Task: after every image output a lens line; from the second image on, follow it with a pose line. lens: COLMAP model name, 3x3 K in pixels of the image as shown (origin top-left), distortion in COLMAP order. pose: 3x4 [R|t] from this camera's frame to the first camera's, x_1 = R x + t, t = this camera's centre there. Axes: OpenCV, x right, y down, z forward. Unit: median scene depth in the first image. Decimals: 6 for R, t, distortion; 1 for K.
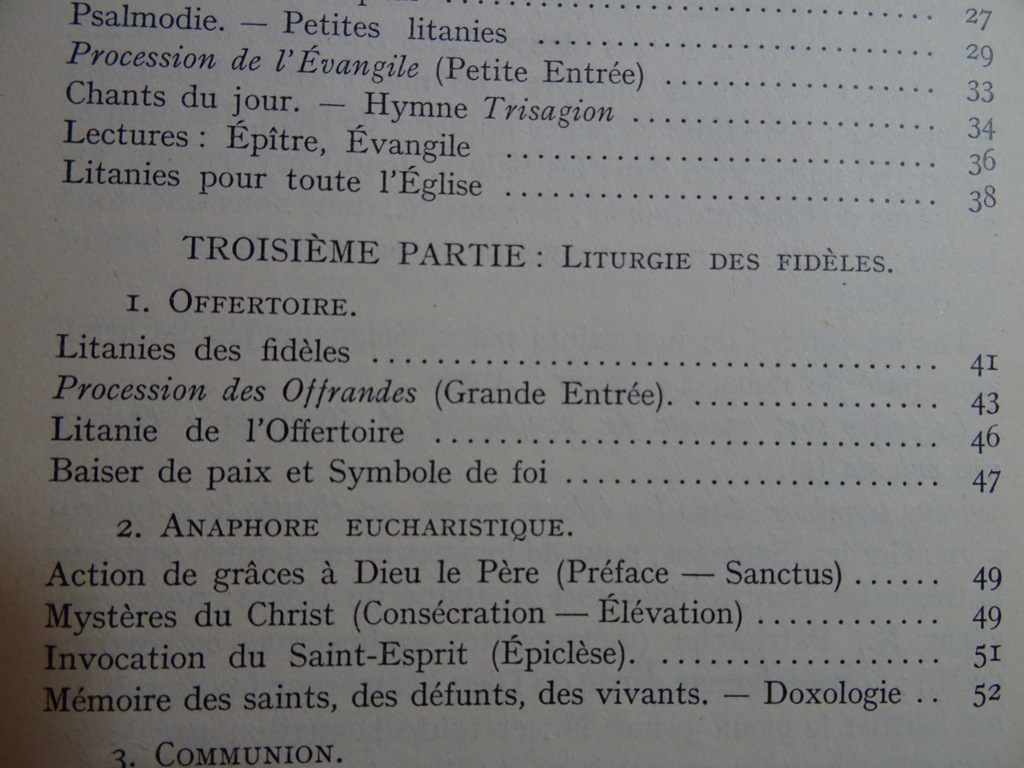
lens RADIAL K [[718.8, 0, 514.6], [0, 718.8, 379.3], [0, 0, 1]] dist [0.024360, -0.038127]
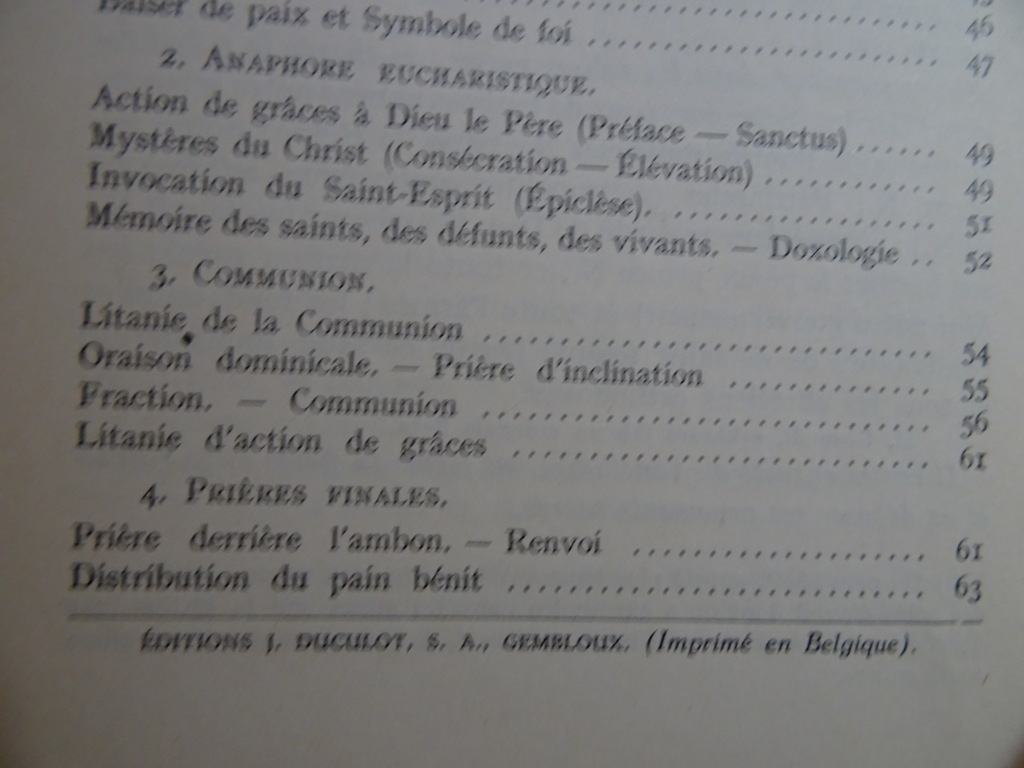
lens RADIAL K [[718.8, 0, 518.8], [0, 718.8, 392.7], [0, 0, 1]] dist [0.024360, -0.038127]
pose [[0.999587, 0.020172, 0.020464, -0.042411], [-0.020510, 0.999654, 0.016471, 0.639631], [-0.020125, -0.016884, 0.999655, -0.060395]]
